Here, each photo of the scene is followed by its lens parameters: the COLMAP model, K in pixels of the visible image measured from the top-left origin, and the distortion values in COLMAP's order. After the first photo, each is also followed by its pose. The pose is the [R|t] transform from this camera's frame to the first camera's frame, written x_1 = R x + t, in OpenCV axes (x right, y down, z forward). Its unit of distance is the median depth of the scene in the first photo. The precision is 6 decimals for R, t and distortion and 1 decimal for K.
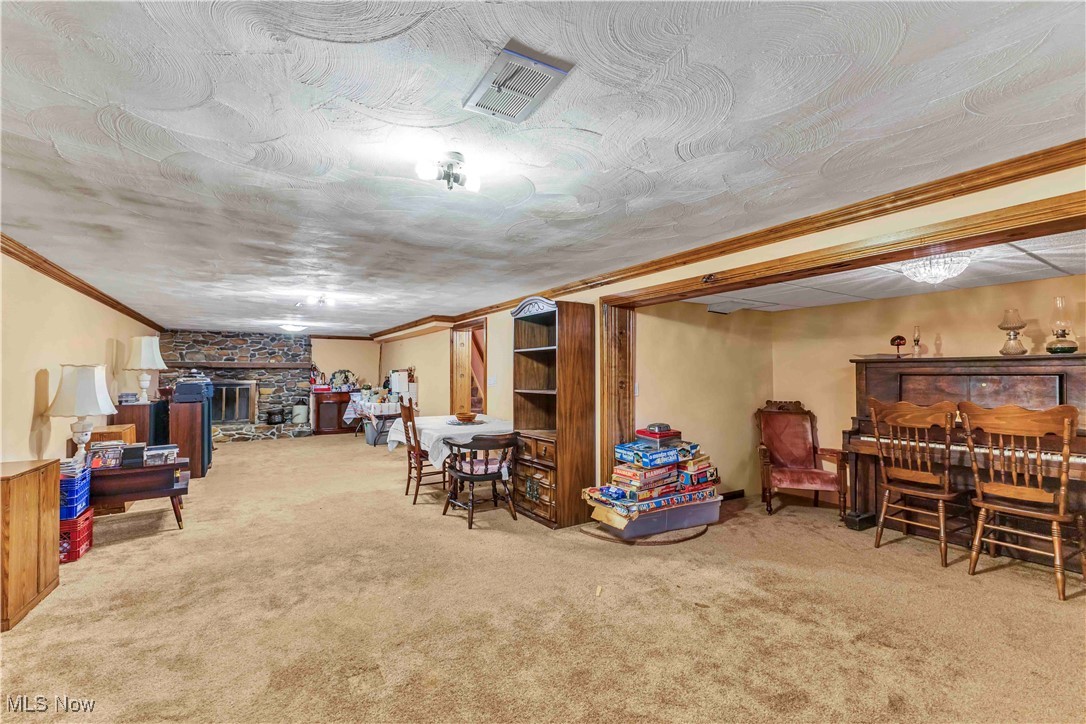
lens RADIAL K [[477.0, 0, 542.2], [0, 477.0, 365.6], [0, 0, 1]] dist [0.006807, -0.000148]
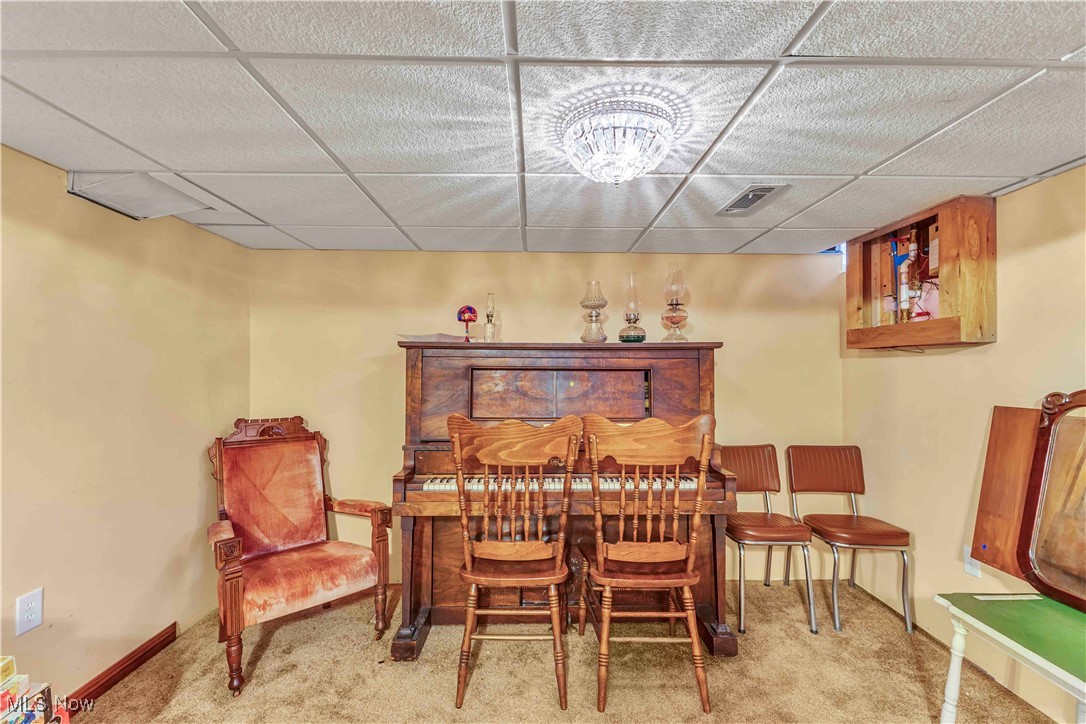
lens RADIAL K [[477.0, 0, 544.0], [0, 477.0, 363.1], [0, 0, 1]] dist [0.006807, -0.000148]
pose [[0.532545, 0.013007, 0.846302, 0.269736], [-0.021369, 0.999770, -0.001920, 0.010318], [-0.846132, -0.017062, 0.532700, 0.573530]]
